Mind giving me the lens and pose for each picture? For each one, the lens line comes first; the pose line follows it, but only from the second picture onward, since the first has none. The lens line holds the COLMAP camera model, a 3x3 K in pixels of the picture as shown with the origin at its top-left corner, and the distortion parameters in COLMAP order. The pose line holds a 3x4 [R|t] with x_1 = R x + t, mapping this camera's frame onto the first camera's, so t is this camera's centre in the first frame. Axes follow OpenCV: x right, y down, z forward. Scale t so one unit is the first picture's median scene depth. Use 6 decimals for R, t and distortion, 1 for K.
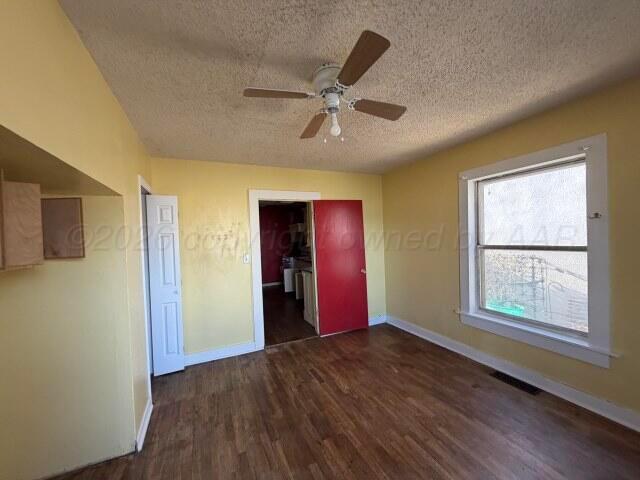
lens RADIAL K [[255.8, 0, 318.9], [0, 255.8, 240.1], [0, 0, 1]] dist [-0.000153, 0.000310]
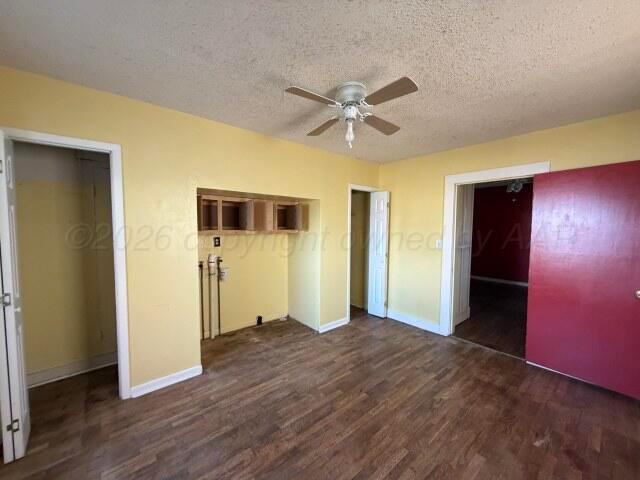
lens RADIAL K [[255.8, 0, 318.9], [0, 255.8, 240.1], [0, 0, 1]] dist [-0.000153, 0.000310]
pose [[0.266368, 0.090363, -0.959626, 0.748379], [-0.026186, 0.995907, 0.086510, -0.027327], [0.963516, 0.002085, 0.267644, 0.327687]]
